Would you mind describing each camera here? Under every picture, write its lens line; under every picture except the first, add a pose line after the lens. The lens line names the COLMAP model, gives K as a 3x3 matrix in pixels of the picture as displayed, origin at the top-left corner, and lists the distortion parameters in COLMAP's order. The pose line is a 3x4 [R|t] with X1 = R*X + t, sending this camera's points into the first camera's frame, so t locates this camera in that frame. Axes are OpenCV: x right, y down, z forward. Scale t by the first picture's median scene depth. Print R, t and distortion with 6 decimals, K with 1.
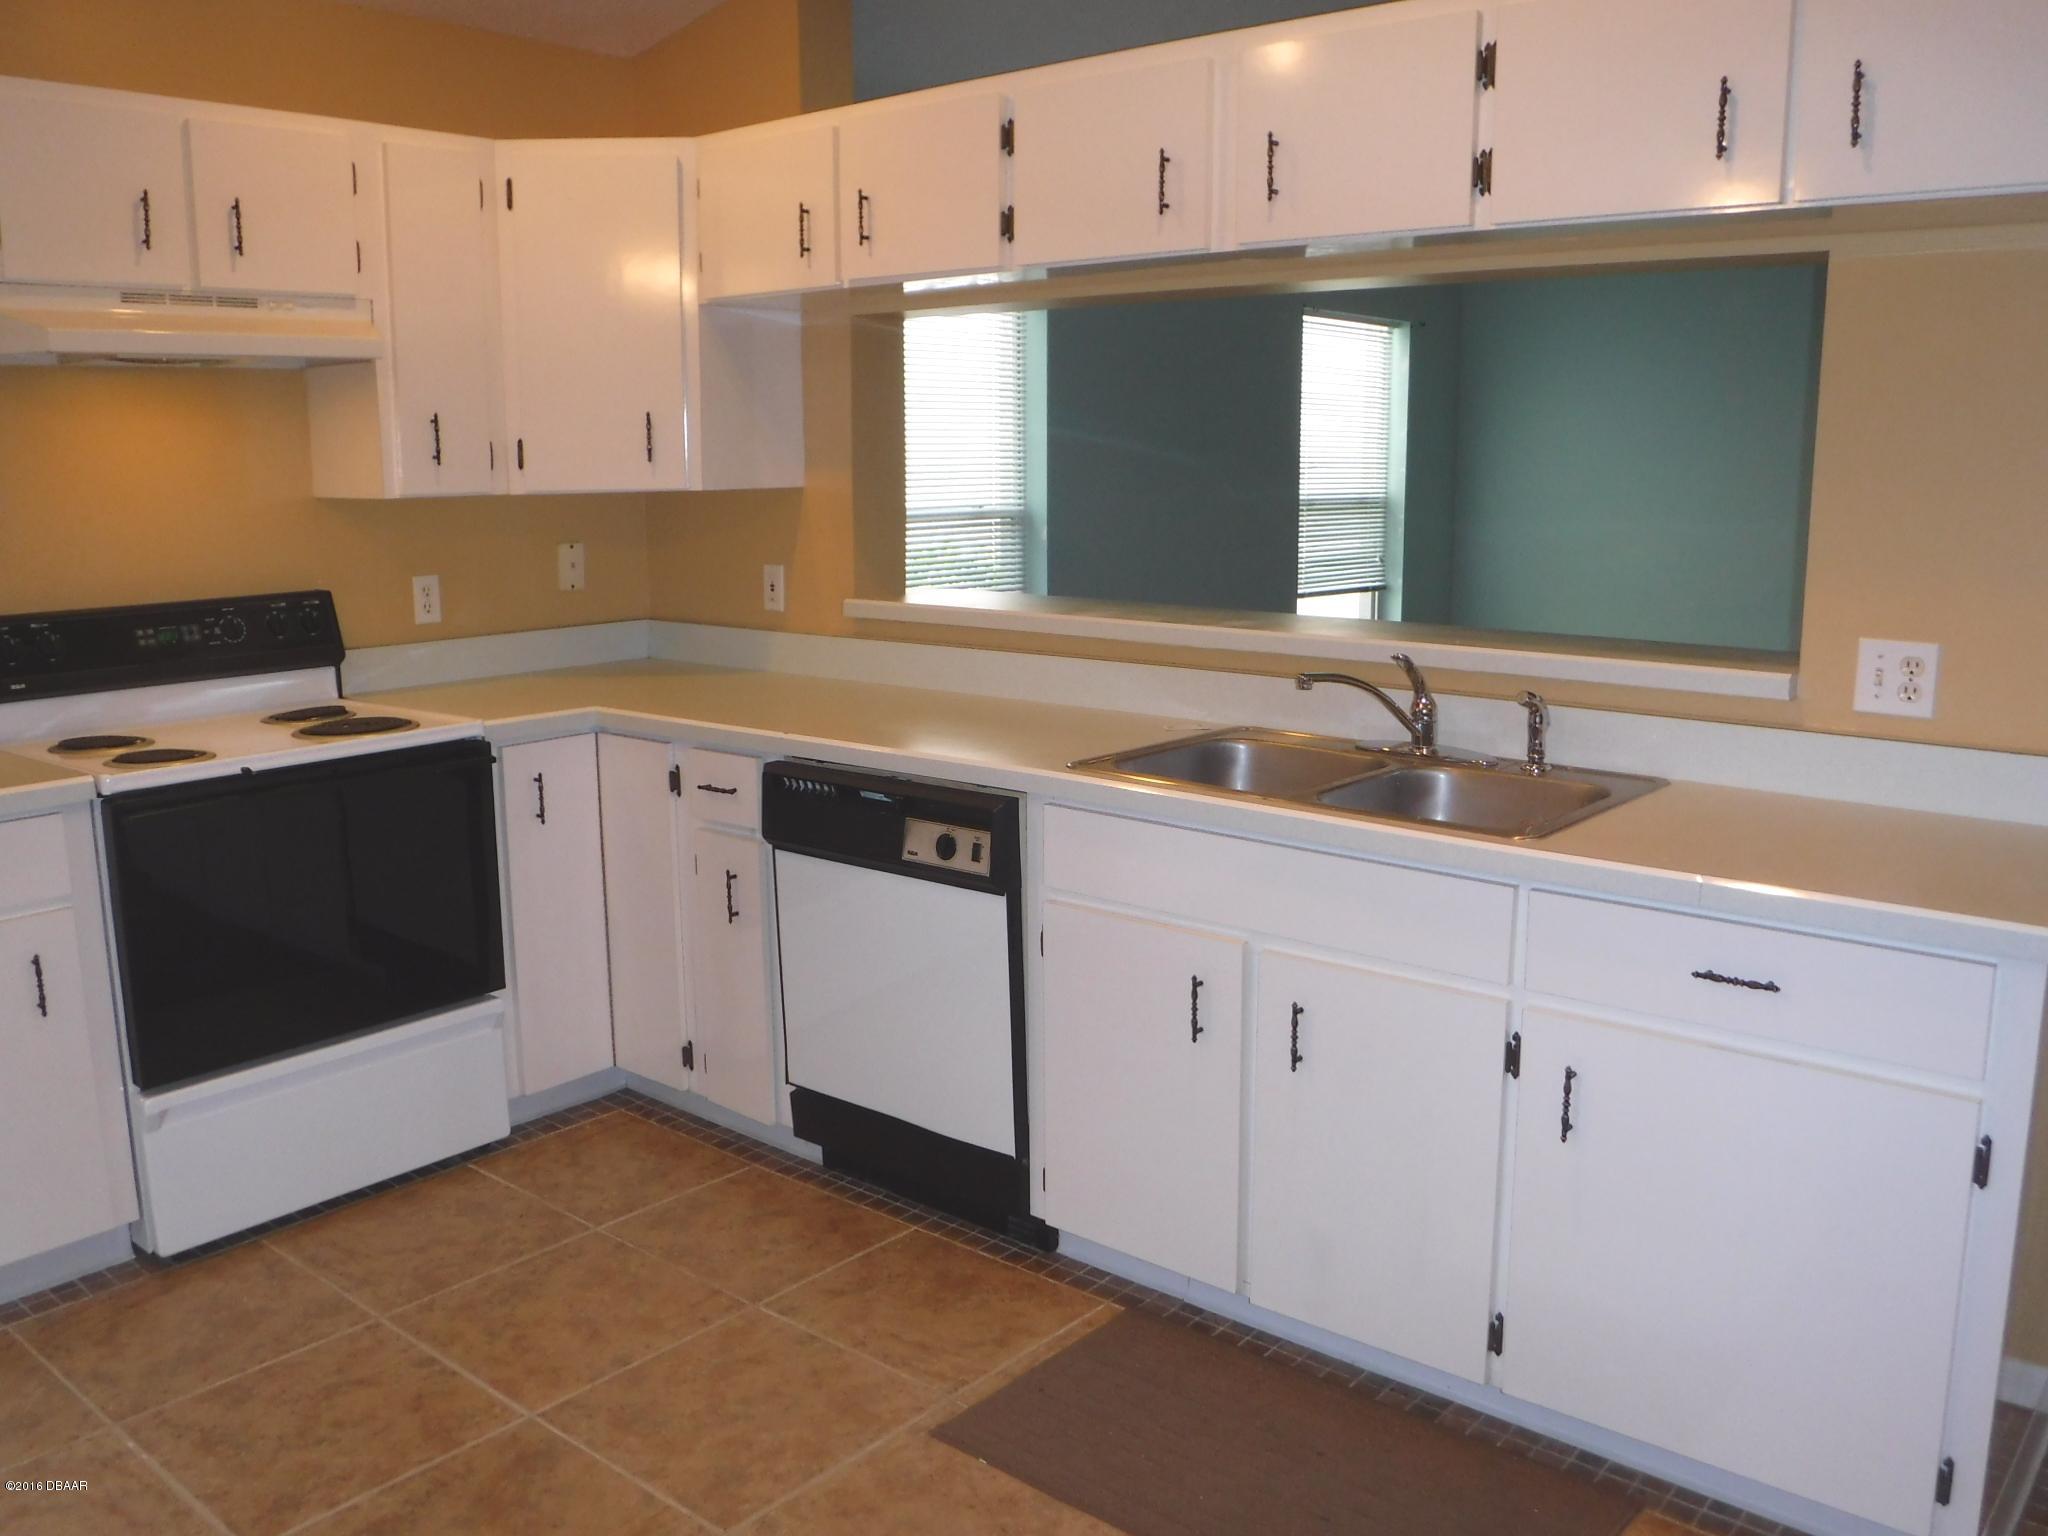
lens RADIAL K [[1683.7, 0, 1006.0], [0, 1683.7, 769.2], [0, 0, 1]] dist [-0.088520, 0.034841]
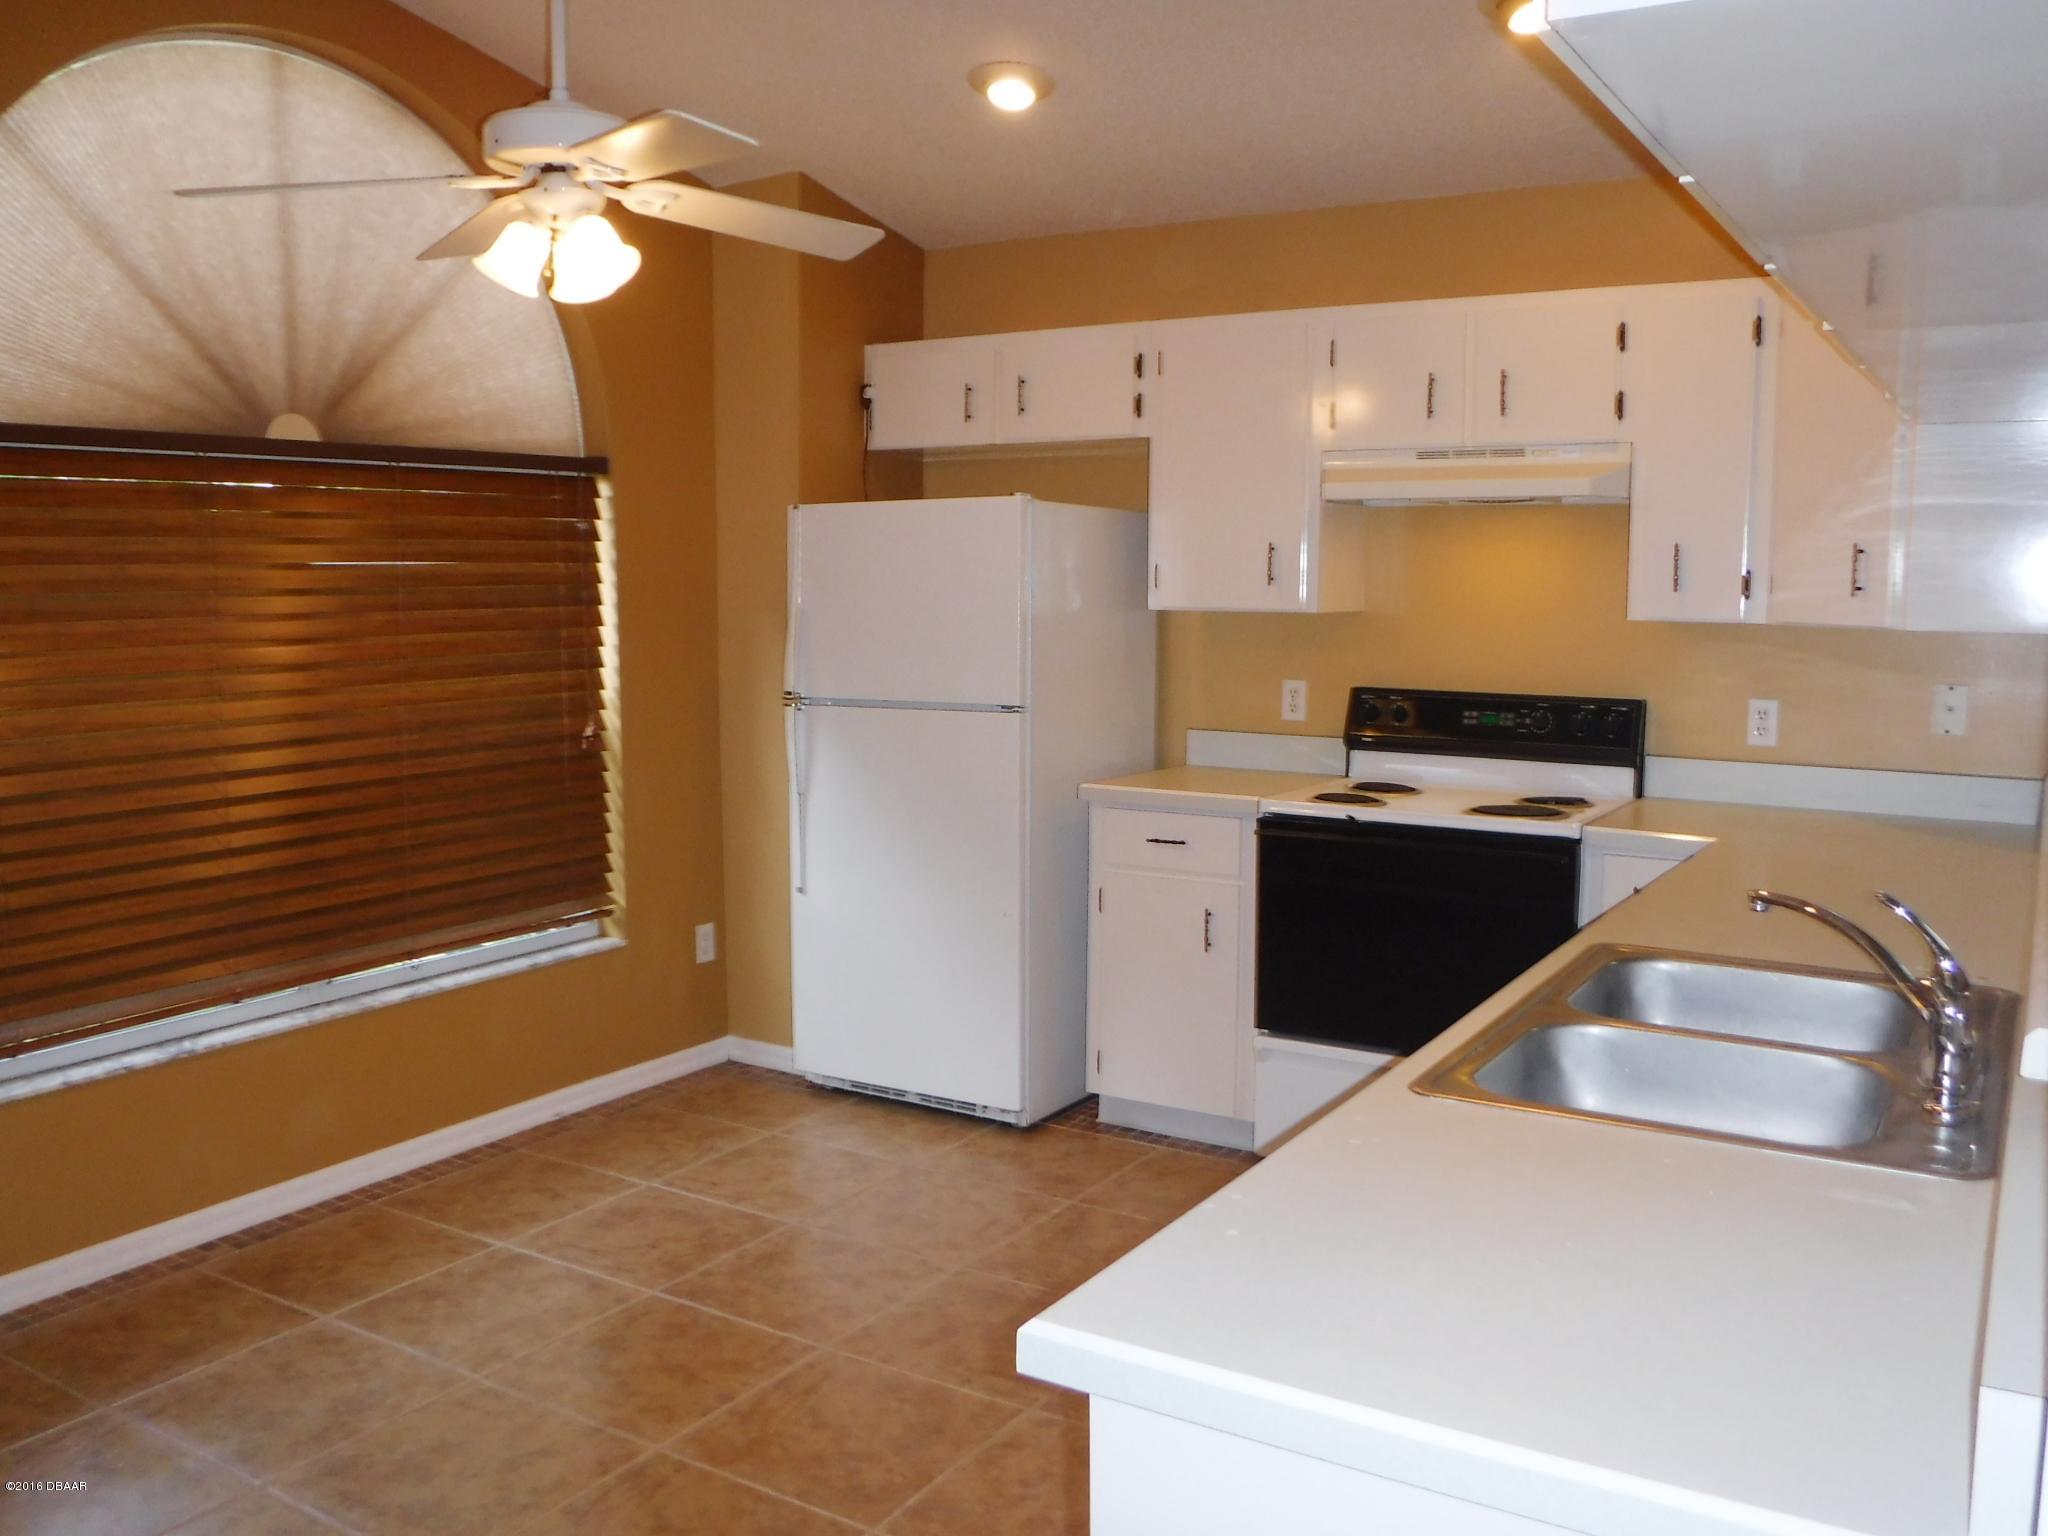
lens RADIAL K [[1683.7, 0, 1018.7], [0, 1683.7, 770.6], [0, 0, 1]] dist [-0.088520, 0.034841]
pose [[0.155309, 0.121815, -0.980327, 0.754728], [-0.191345, 0.977284, 0.091123, -0.100451], [0.969158, 0.173428, 0.175090, 0.492071]]
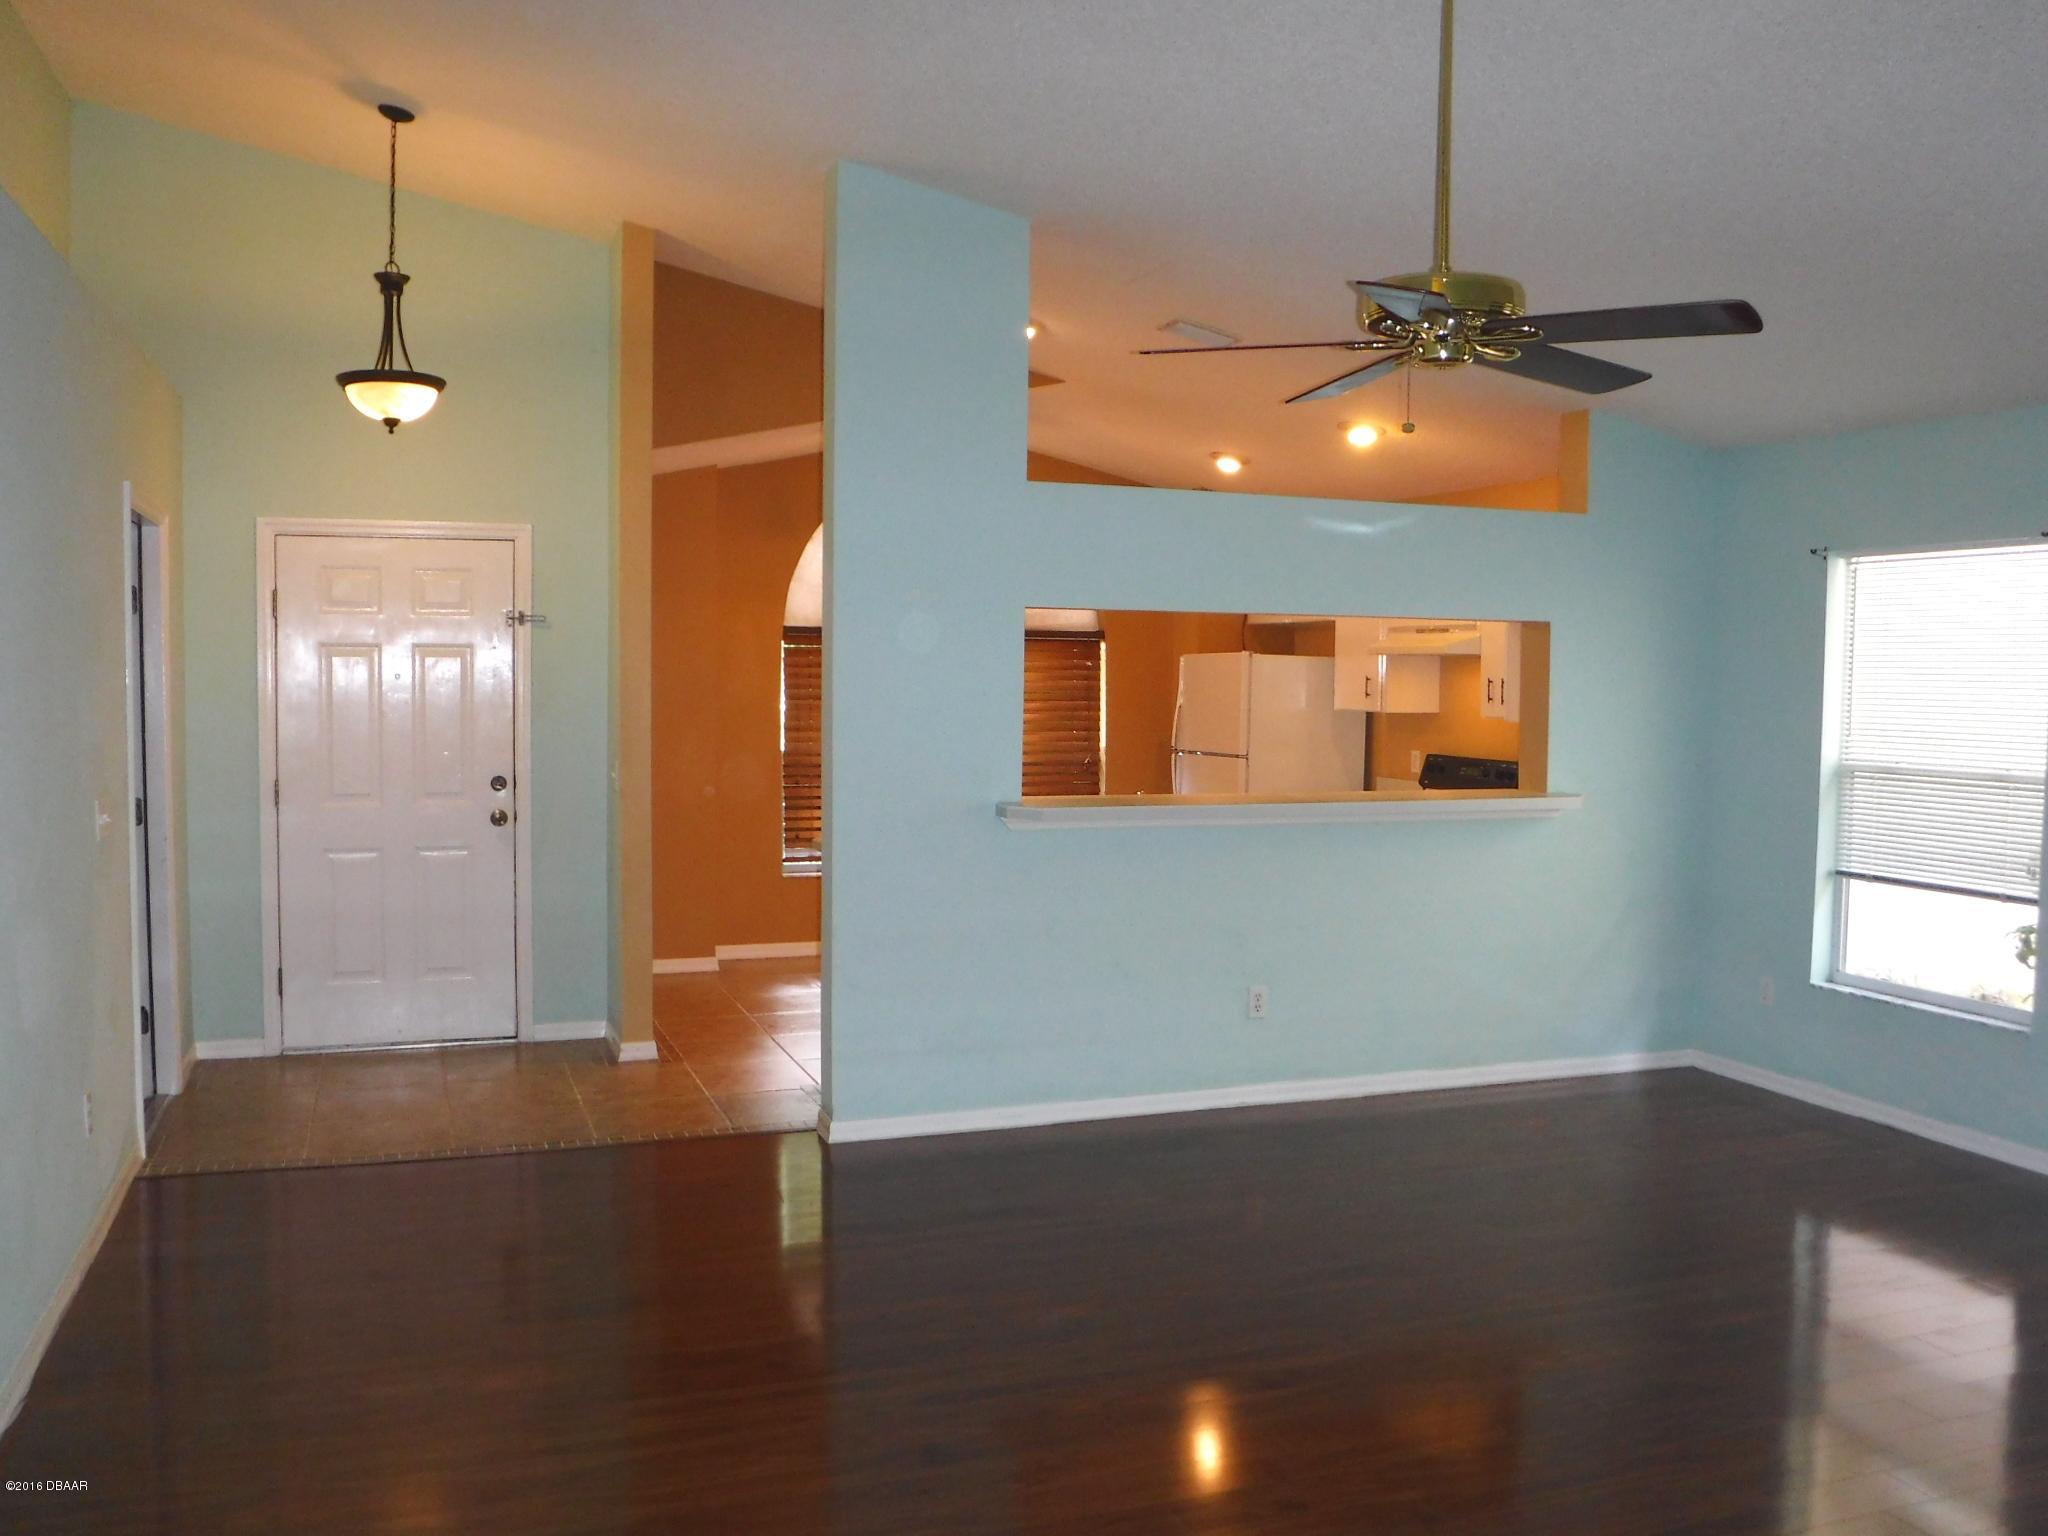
lens RADIAL K [[1683.7, 0, 1015.8], [0, 1683.7, 766.3], [0, 0, 1]] dist [-0.088520, 0.034841]
pose [[-0.473380, 0.047091, -0.879599, 2.048970], [-0.179011, 0.972589, 0.148409, -0.357355], [0.862477, 0.227711, -0.451974, 1.676608]]
